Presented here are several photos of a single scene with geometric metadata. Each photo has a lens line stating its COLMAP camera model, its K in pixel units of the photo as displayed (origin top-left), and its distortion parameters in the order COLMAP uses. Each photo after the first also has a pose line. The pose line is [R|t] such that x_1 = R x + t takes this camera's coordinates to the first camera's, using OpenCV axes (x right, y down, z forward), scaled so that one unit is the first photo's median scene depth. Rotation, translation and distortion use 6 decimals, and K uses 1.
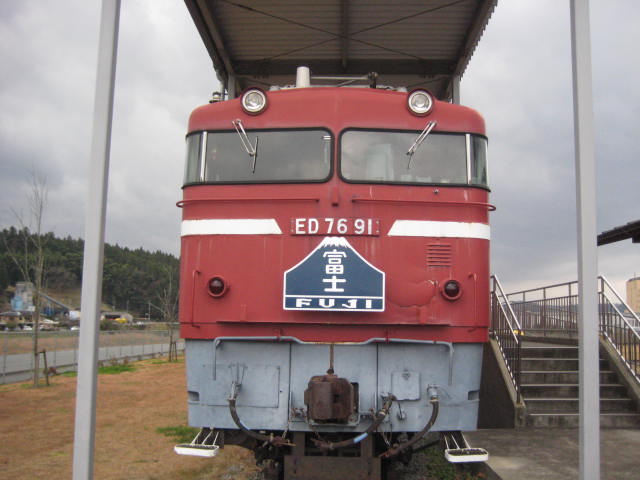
lens RADIAL K [[667.5, 0, 318.7], [0, 667.5, 239.0], [0, 0, 1]] dist [-0.076292, 0.000000]
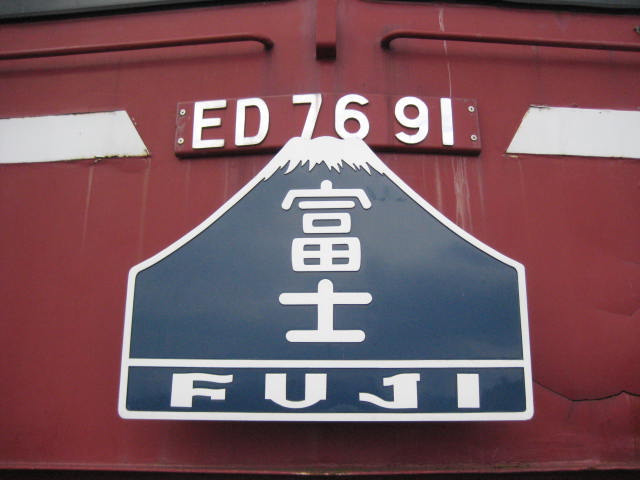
lens RADIAL K [[667.5, 0, 323.2], [0, 667.5, 241.1], [0, 0, 1]] dist [-0.076292, 0.000000]
pose [[0.999894, -0.014401, 0.002147, 0.021514], [0.014560, 0.987773, -0.155217, 0.077433], [0.000115, 0.155231, 0.987878, 0.725853]]
